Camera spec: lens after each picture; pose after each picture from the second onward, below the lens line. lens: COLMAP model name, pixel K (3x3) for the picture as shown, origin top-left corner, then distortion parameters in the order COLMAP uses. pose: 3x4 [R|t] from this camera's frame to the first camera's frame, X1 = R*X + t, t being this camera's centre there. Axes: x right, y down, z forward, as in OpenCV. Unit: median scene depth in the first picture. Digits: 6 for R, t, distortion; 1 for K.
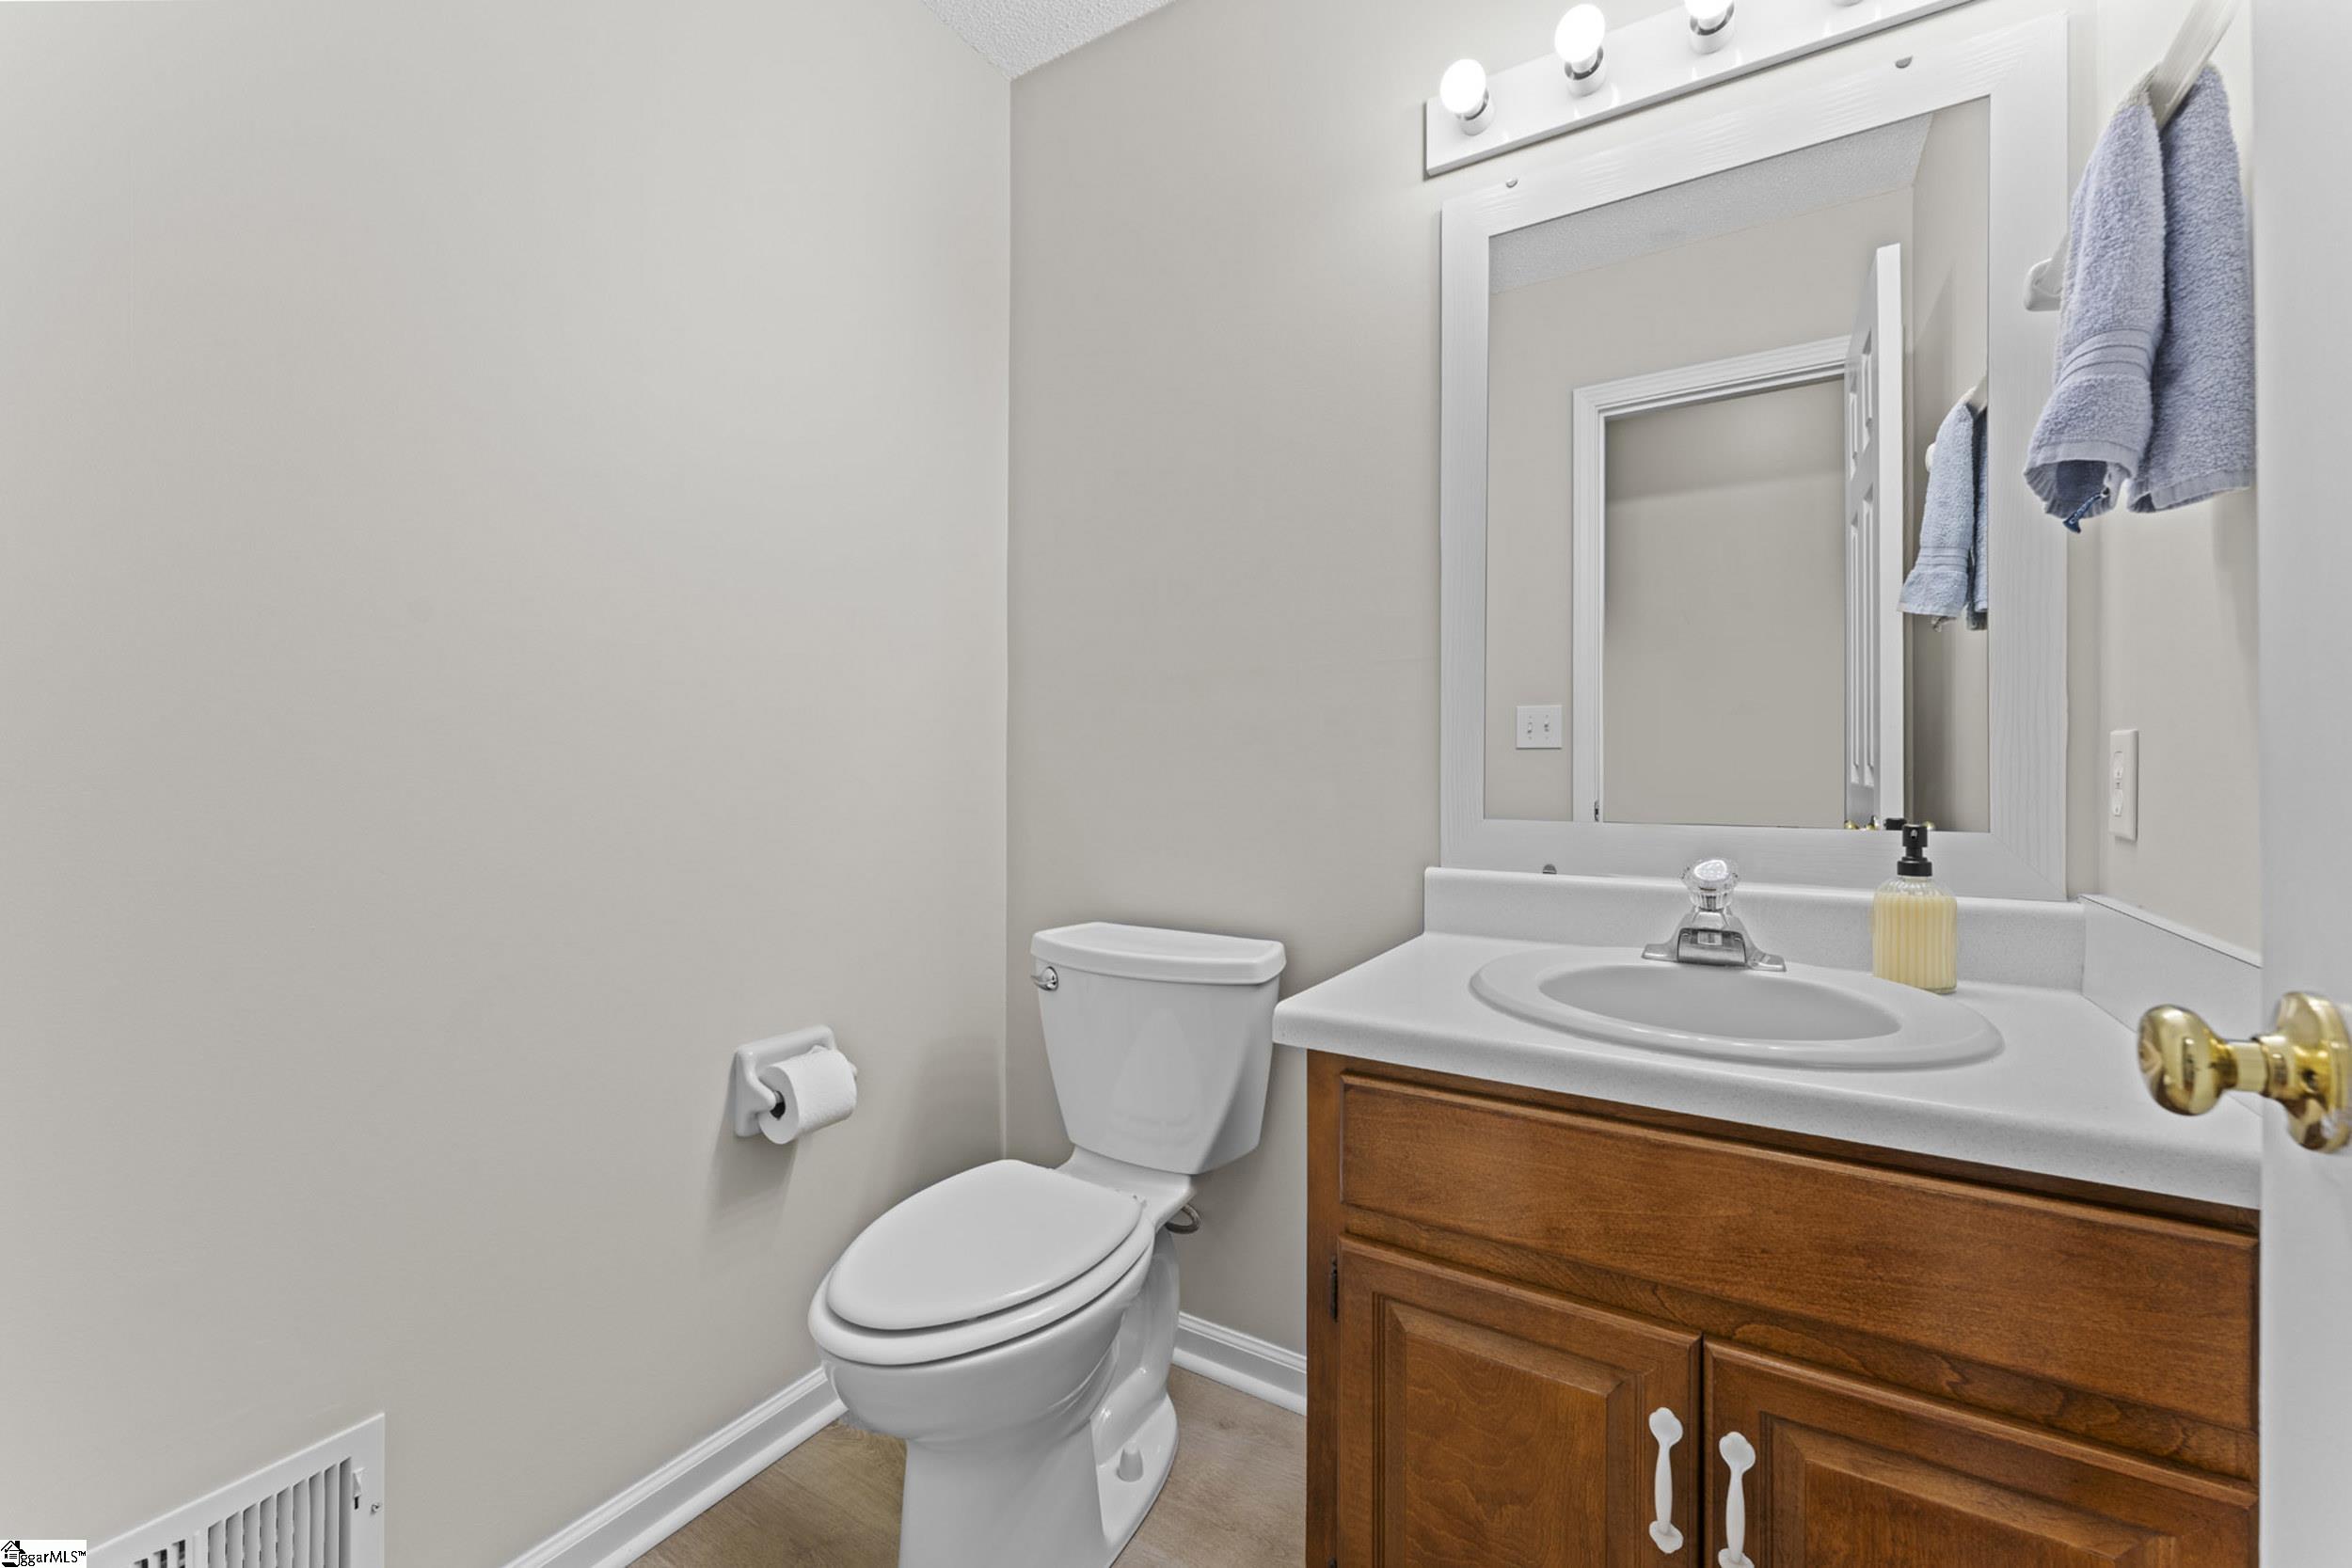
lens RADIAL K [[943.7, 0, 1162.2], [0, 943.7, 771.4], [0, 0, 1]] dist [-0.000234, 0.000027]
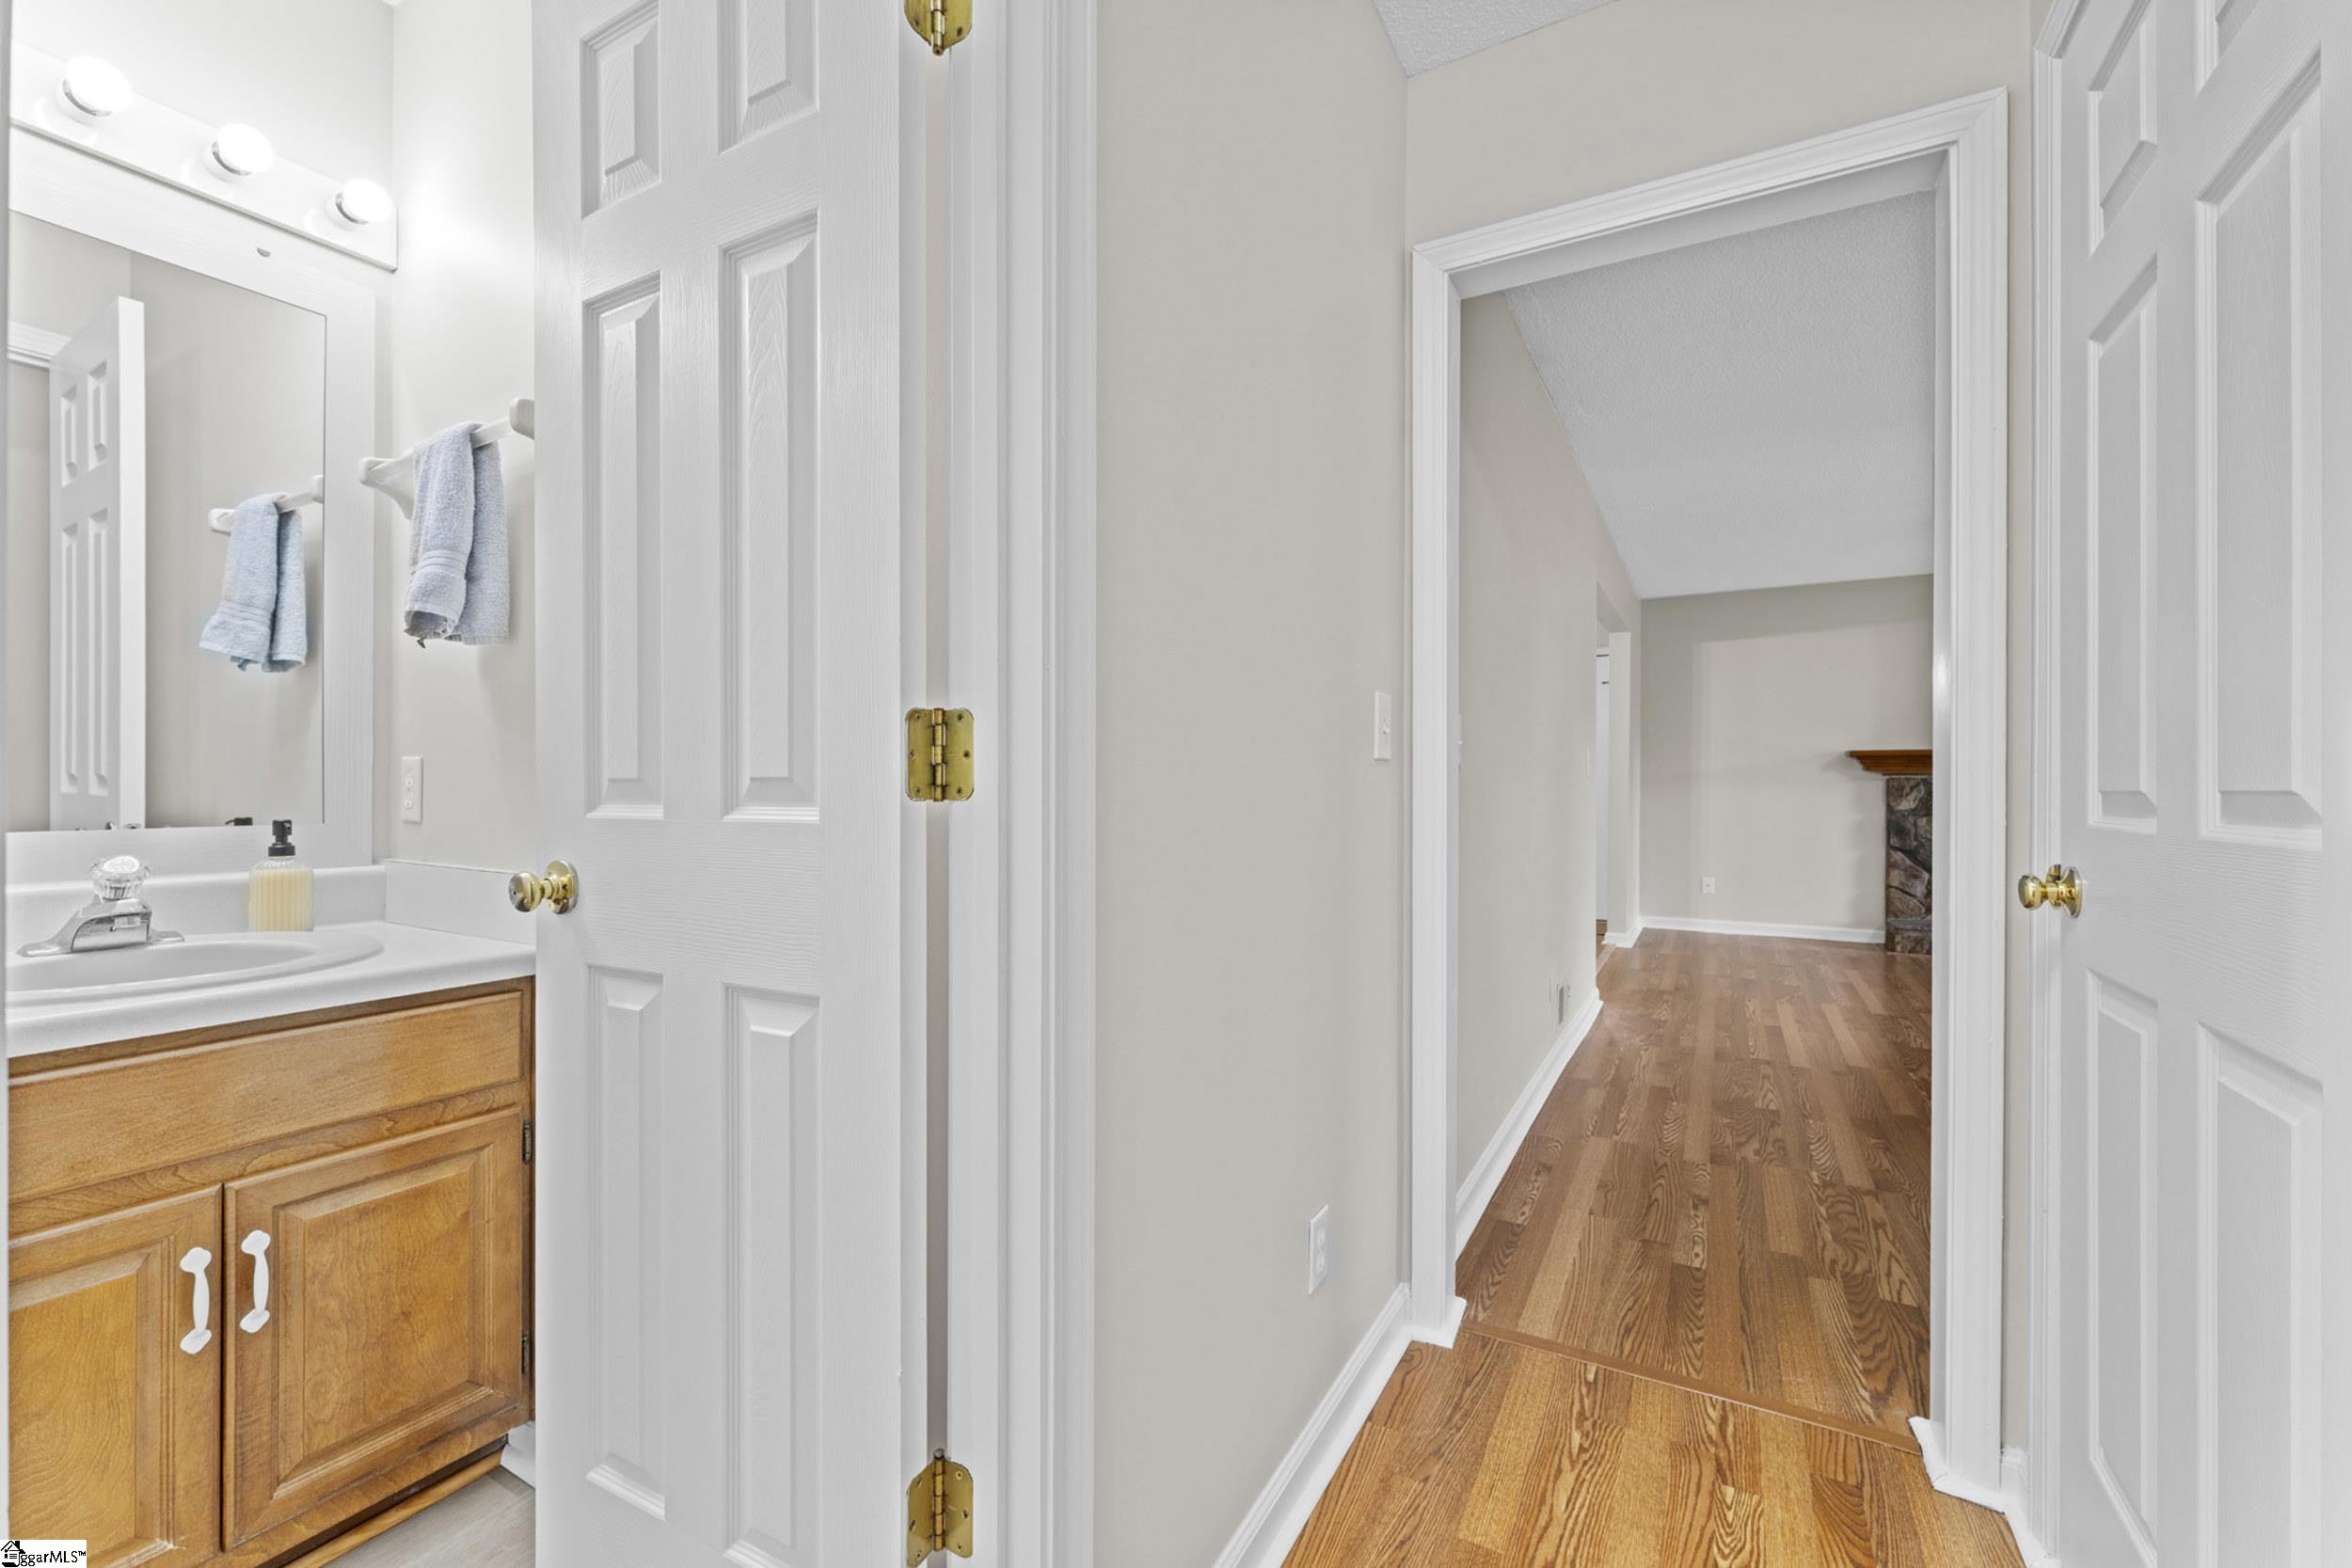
lens RADIAL K [[943.7, 0, 1184.5], [0, 943.7, 780.2], [0, 0, 1]] dist [-0.000234, 0.000027]
pose [[-0.046540, 0.004866, 0.998905, -0.652482], [-0.003562, 0.999981, -0.005037, 0.000710], [-0.998910, -0.003792, -0.046521, -0.263485]]
